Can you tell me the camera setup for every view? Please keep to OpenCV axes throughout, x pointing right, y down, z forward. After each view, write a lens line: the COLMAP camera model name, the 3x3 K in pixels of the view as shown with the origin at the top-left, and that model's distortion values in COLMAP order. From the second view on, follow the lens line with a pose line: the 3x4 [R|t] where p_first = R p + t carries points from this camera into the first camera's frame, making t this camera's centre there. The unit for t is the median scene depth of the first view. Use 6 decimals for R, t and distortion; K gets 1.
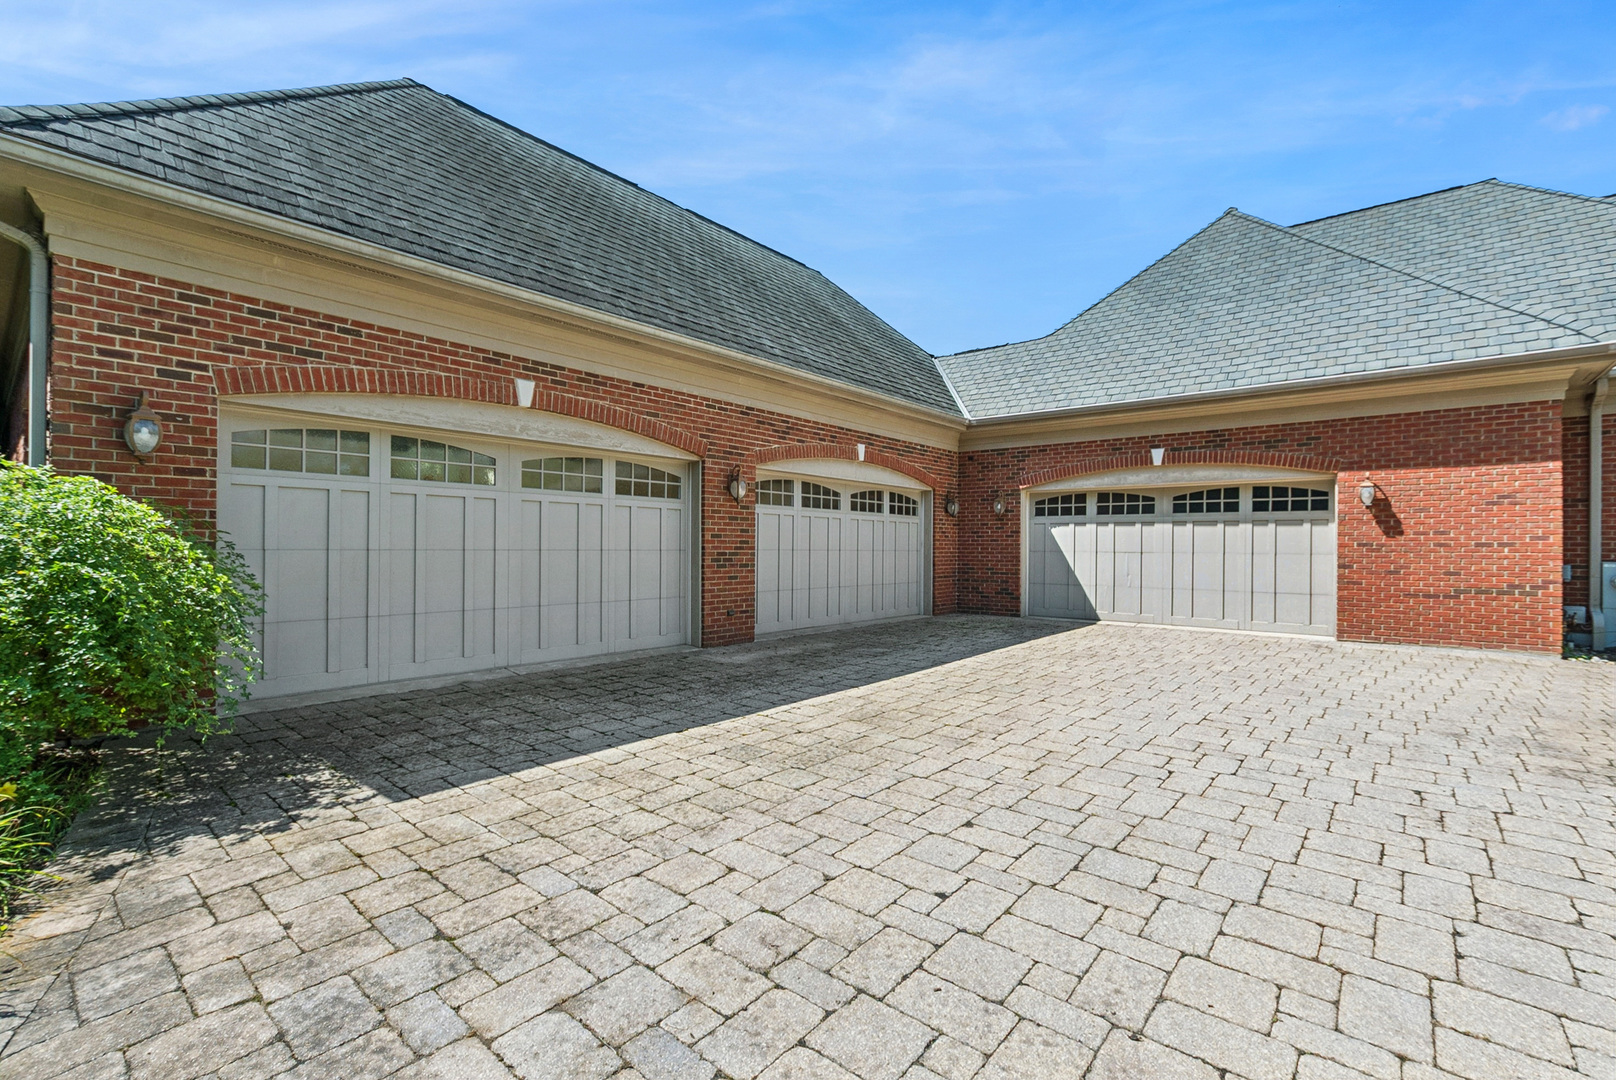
lens RADIAL K [[713.5, 0, 802.4], [0, 713.5, 545.0], [0, 0, 1]] dist [-0.000337, 0.000318]
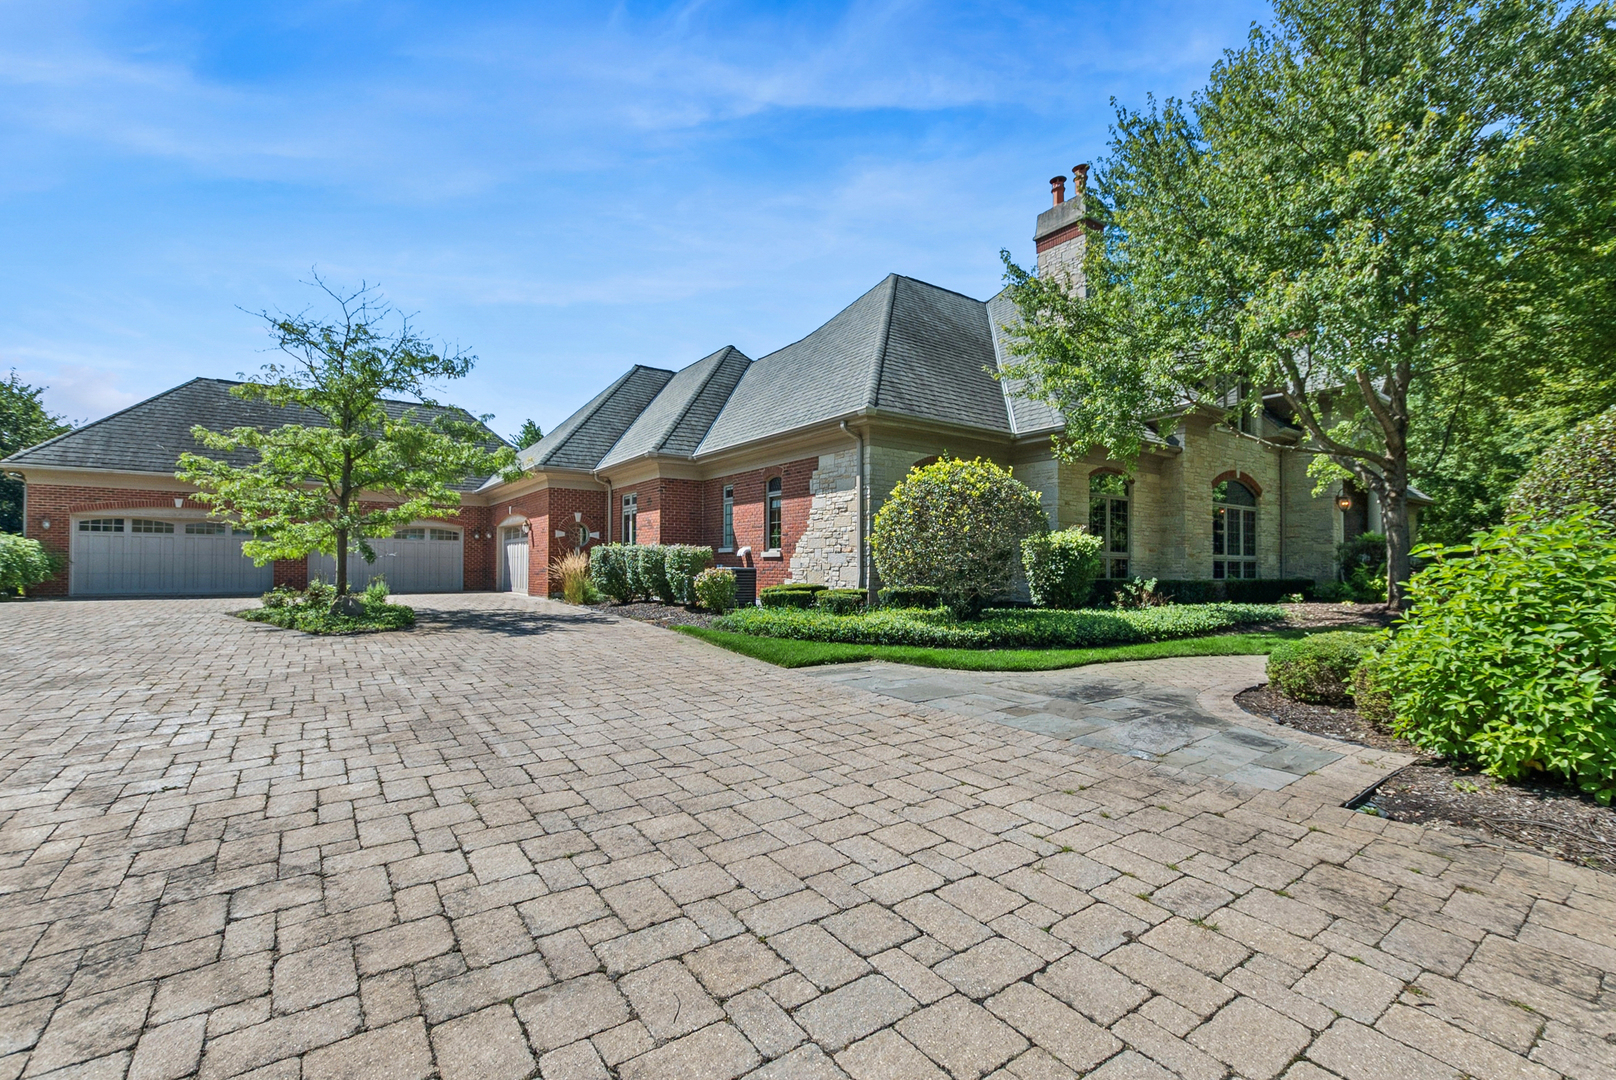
lens RADIAL K [[713.5, 0, 802.4], [0, 713.5, 545.0], [0, 0, 1]] dist [-0.000337, 0.000318]
pose [[0.971942, 0.009430, -0.235031, 3.346726], [-0.010730, 0.999933, -0.004251, -0.056942], [0.234975, 0.006654, 0.971979, -1.535108]]
